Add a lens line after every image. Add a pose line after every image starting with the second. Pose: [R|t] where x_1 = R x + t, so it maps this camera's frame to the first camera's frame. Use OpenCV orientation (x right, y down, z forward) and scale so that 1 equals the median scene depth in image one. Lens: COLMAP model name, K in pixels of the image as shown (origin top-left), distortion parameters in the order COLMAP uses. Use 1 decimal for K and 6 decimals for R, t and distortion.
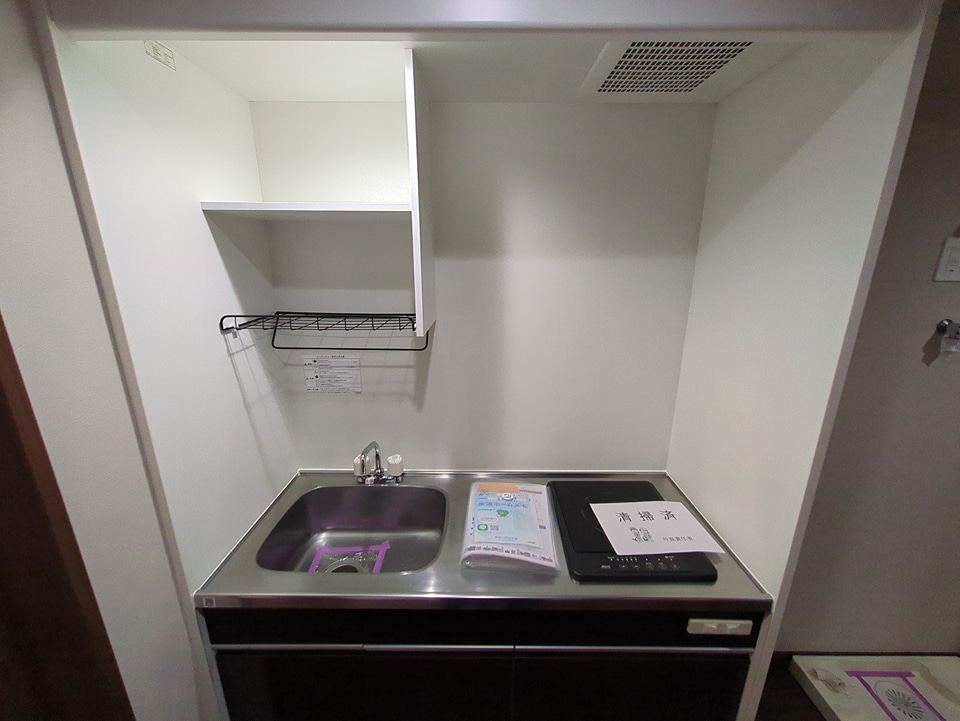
lens RADIAL K [[377.9, 0, 480.0], [0, 377.9, 357.4], [0, 0, 1]] dist [0.000854, 0.000063]
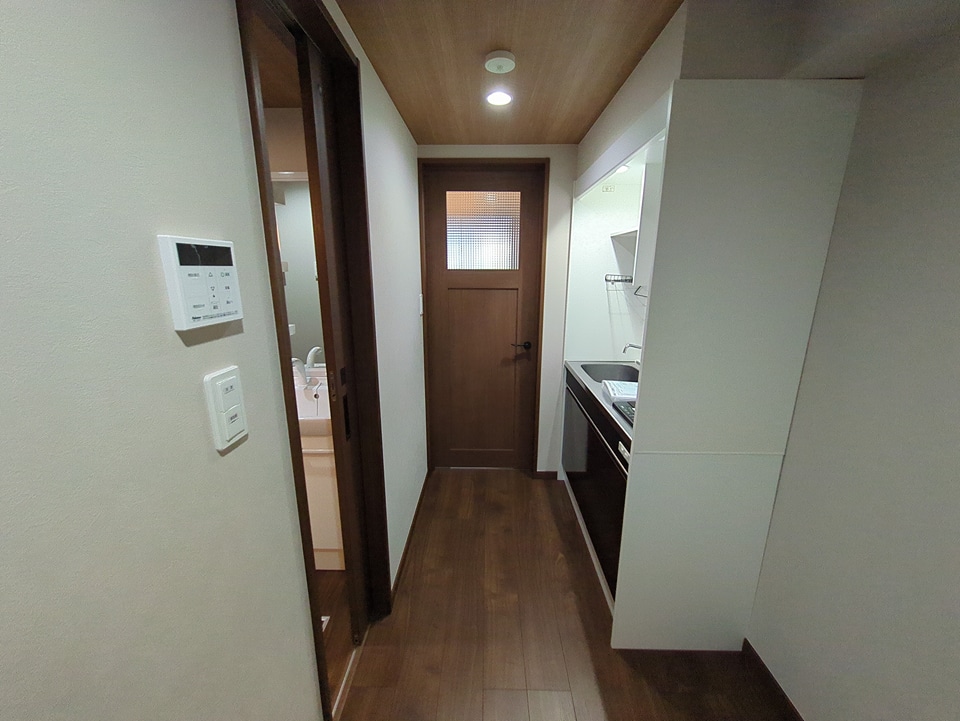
lens RADIAL K [[377.9, 0, 480.0], [0, 377.9, 357.4], [0, 0, 1]] dist [0.000854, 0.000063]
pose [[-0.016698, 0.228279, -0.973452, 1.838919], [-0.267221, 0.937155, 0.224351, 0.071534], [0.963490, 0.263873, 0.045353, 0.130783]]
